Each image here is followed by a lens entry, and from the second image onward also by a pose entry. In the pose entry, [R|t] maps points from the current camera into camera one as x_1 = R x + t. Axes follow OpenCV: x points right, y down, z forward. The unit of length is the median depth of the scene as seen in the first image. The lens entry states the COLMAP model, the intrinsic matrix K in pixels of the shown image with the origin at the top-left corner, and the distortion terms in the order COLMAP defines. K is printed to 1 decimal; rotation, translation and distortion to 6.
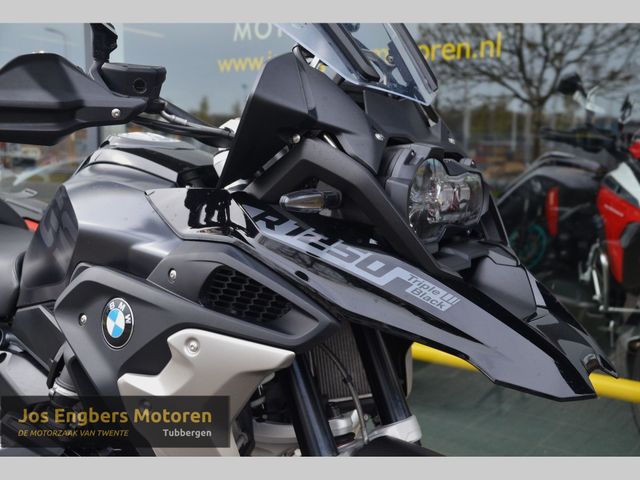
lens RADIAL K [[749.9, 0, 320.0], [0, 749.9, 240.0], [0, 0, 1]] dist [0.008421, 0.051410]
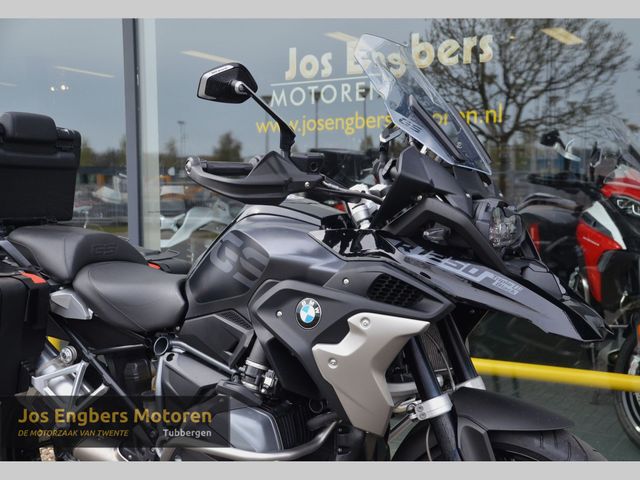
lens RADIAL K [[808.9, 0, 320.0], [0, 808.9, 240.0], [0, 0, 1]] dist [-0.013878, -0.011969]
pose [[0.997695, -0.028248, 0.061691, -0.331668], [0.031735, 0.997910, -0.056291, 0.048792], [-0.059972, 0.058119, 0.996507, -0.707744]]
